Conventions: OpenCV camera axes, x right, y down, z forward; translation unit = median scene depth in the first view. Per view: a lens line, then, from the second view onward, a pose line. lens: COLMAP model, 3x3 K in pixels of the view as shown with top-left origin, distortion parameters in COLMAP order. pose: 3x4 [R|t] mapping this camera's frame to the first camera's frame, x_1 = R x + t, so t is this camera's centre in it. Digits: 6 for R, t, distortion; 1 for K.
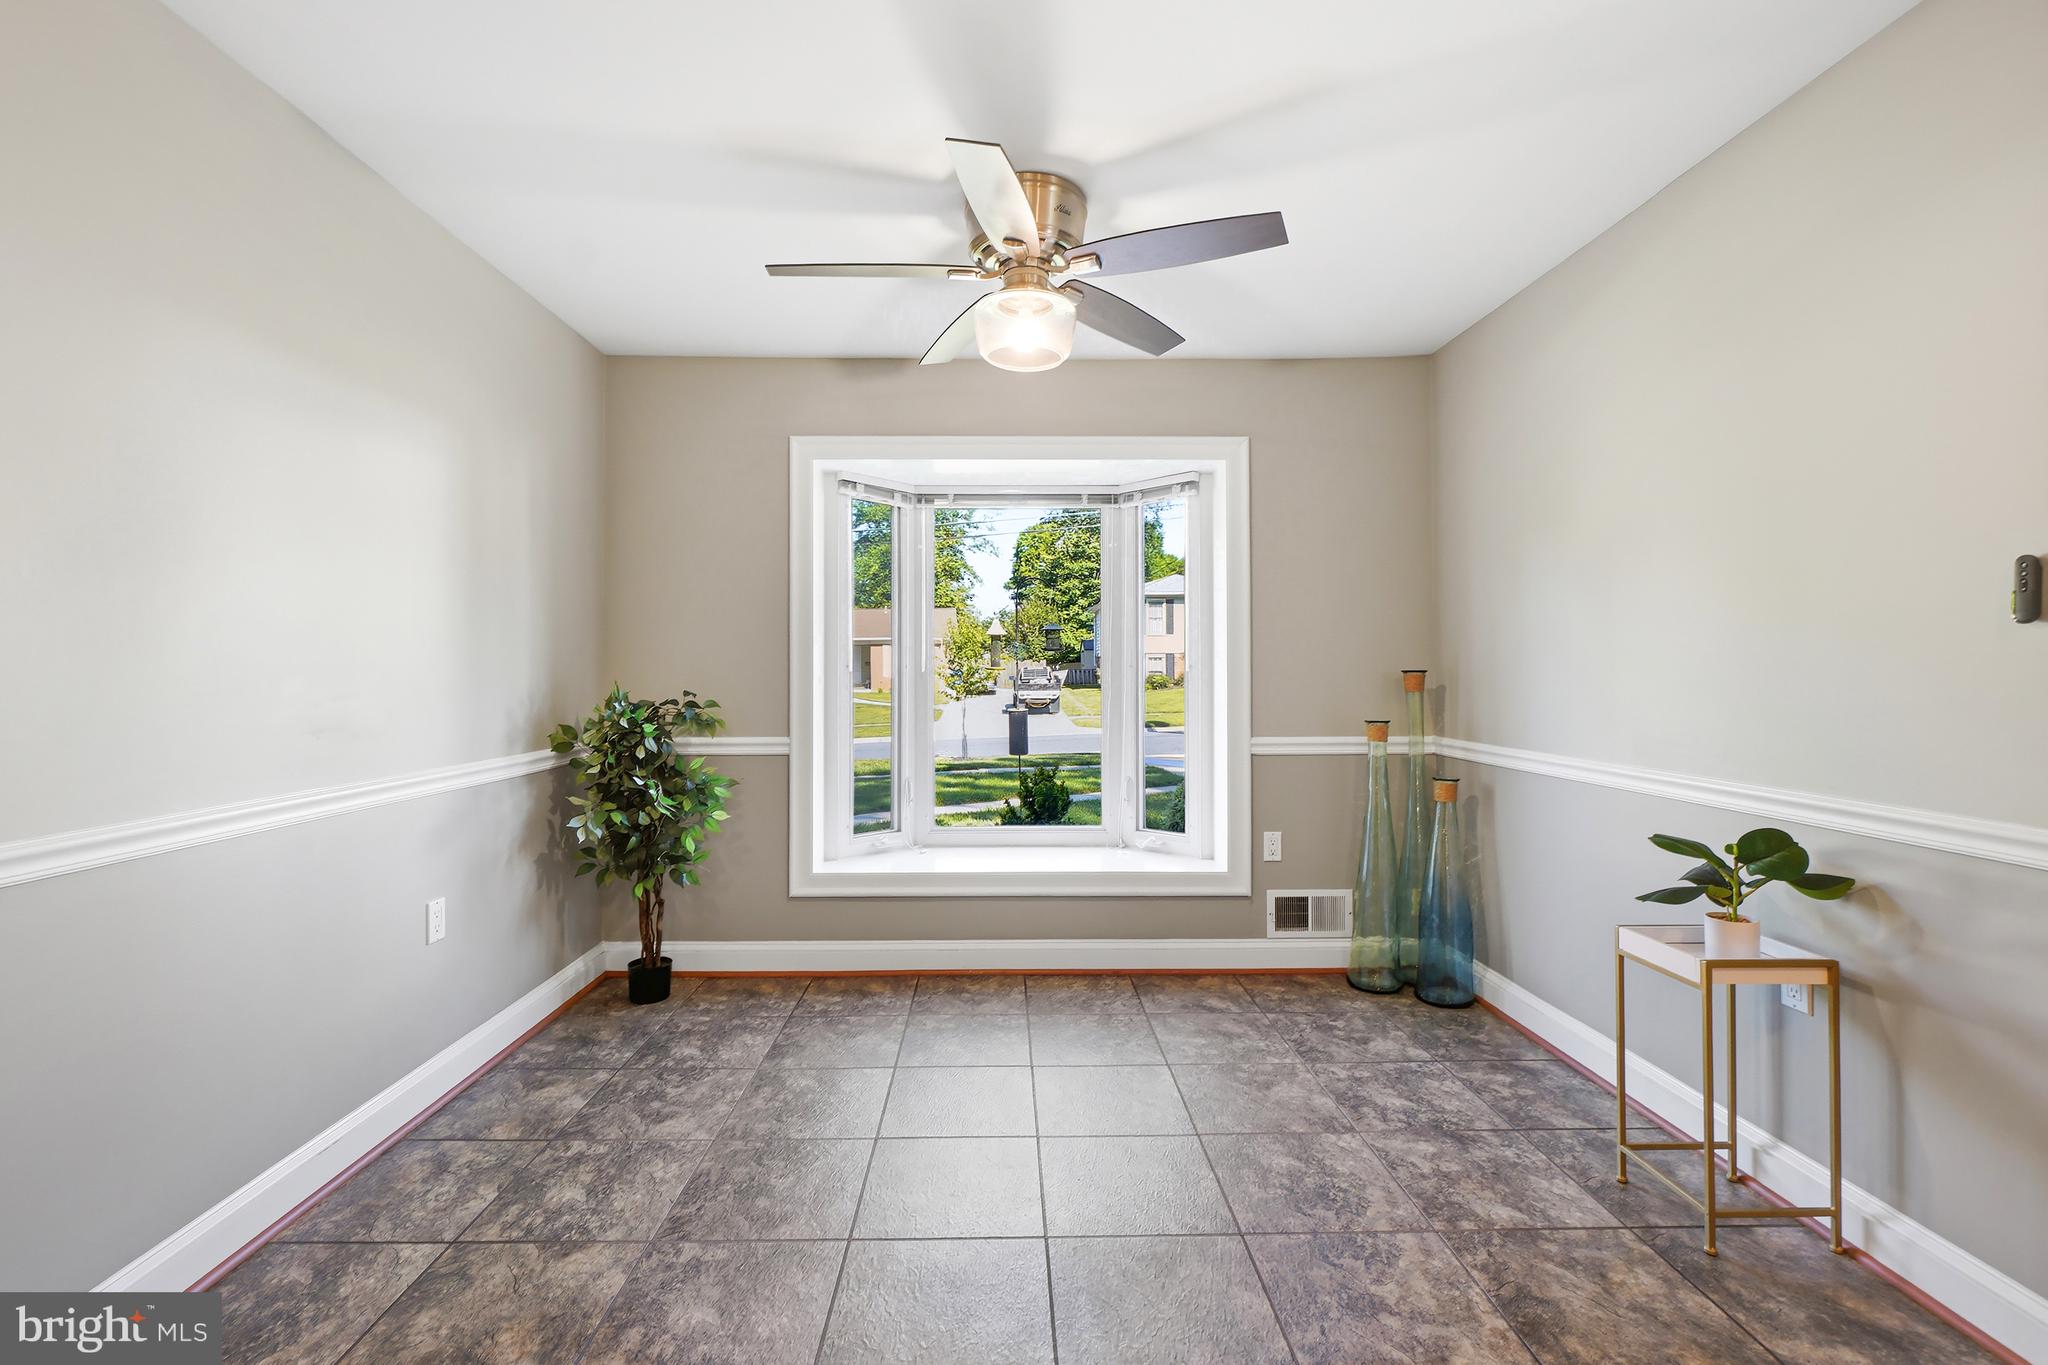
lens RADIAL K [[898.8, 0, 1013.7], [0, 898.8, 674.7], [0, 0, 1]] dist [-0.003764, -0.000129]
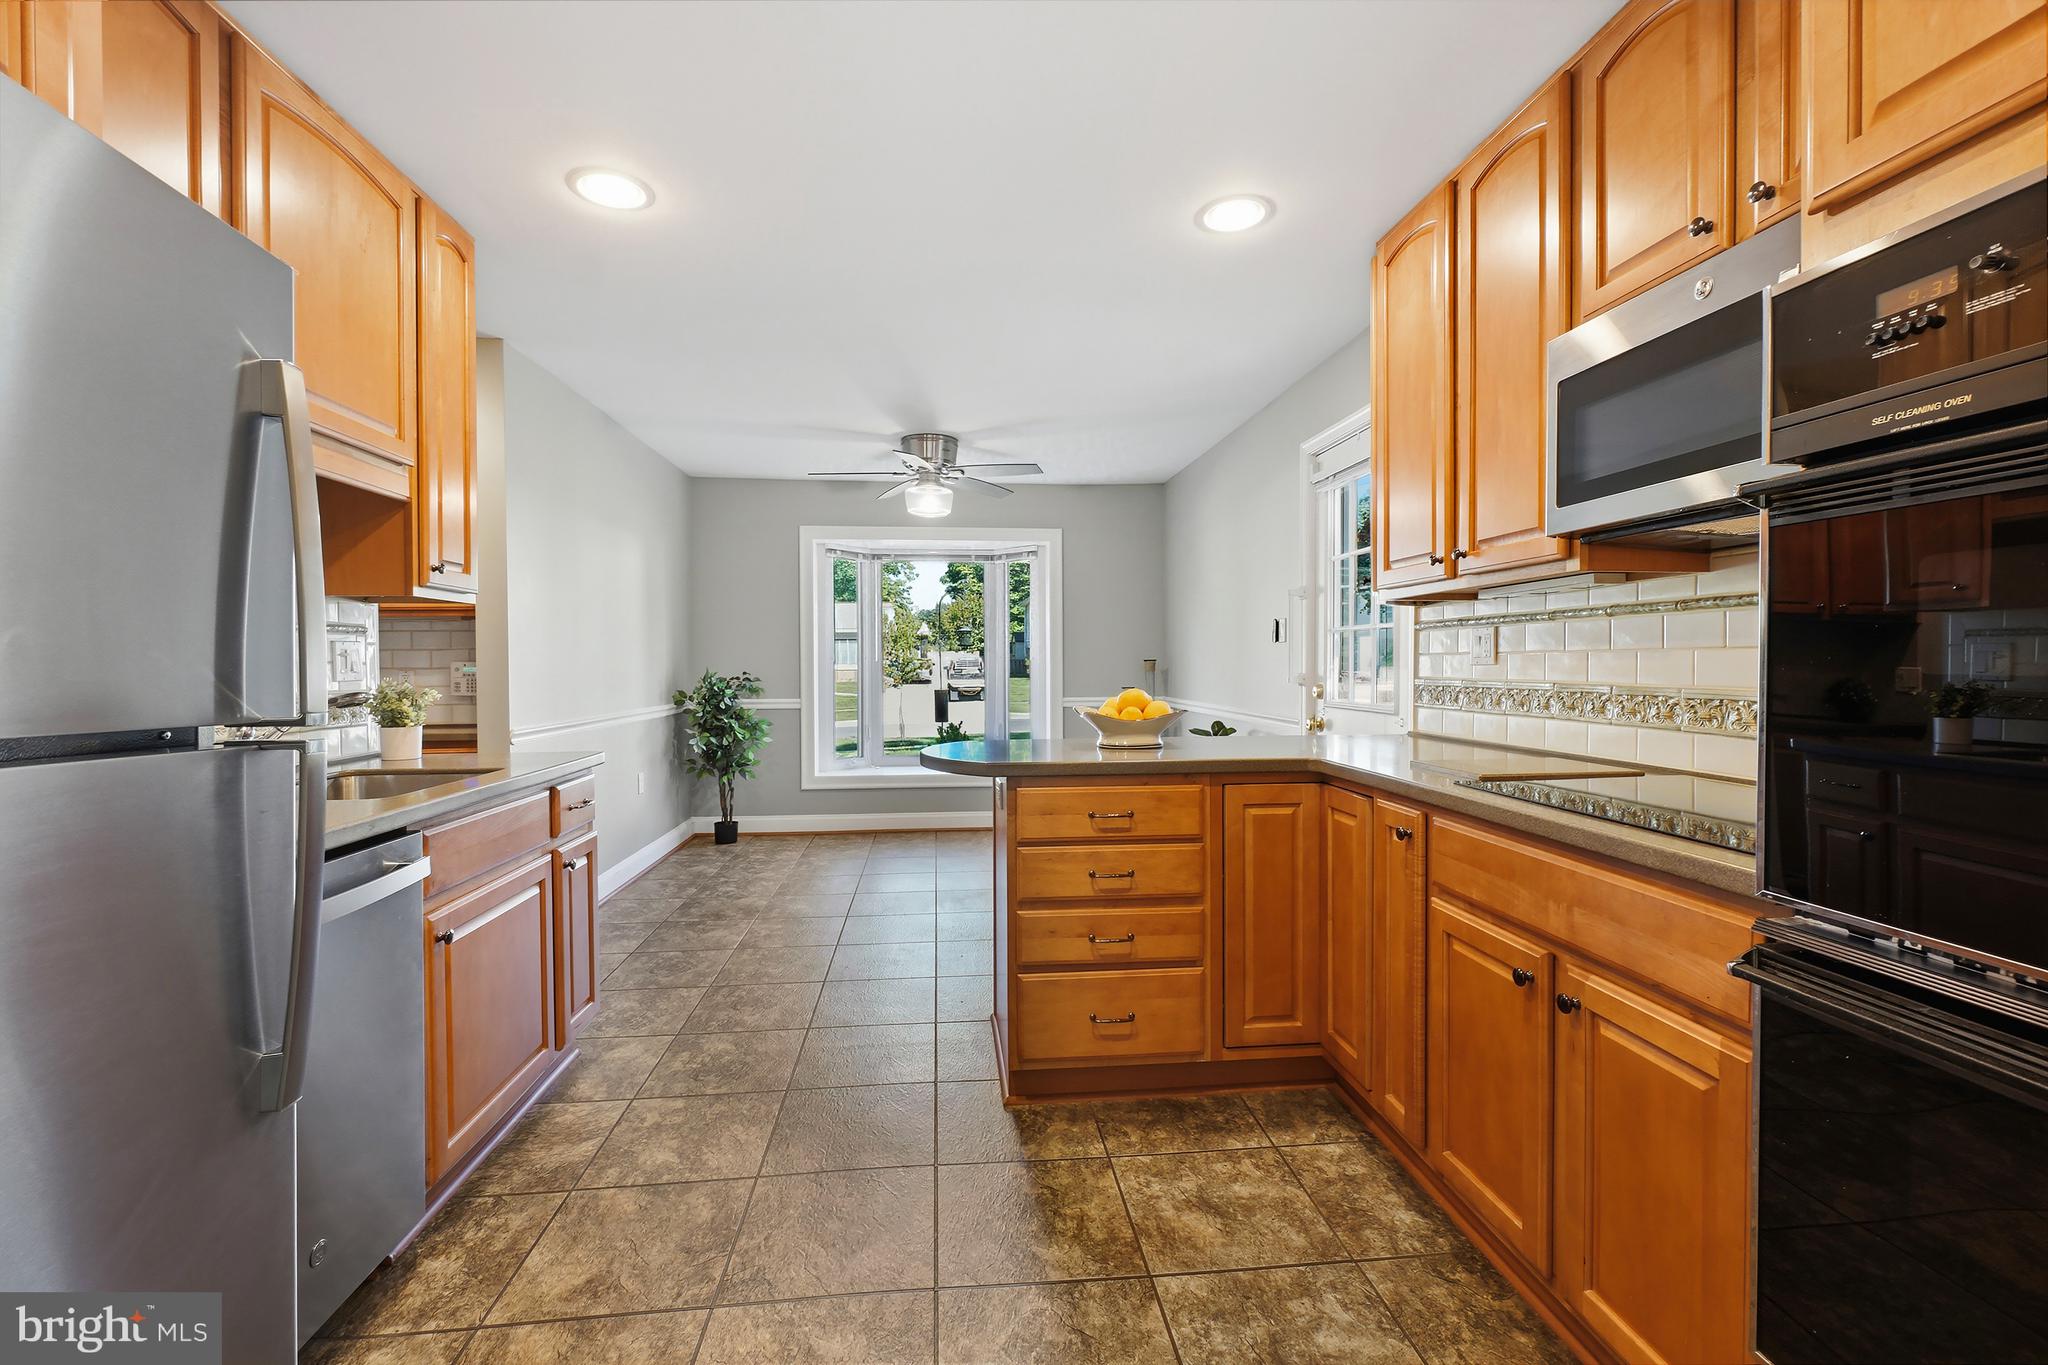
lens RADIAL K [[898.8, 0, 1025.4], [0, 898.8, 681.2], [0, 0, 1]] dist [-0.003764, -0.000129]
pose [[0.996606, -0.003298, 0.082258, 0.044106], [0.001860, 0.999844, 0.017549, 0.005878], [-0.082303, -0.017336, 0.996457, -0.807909]]
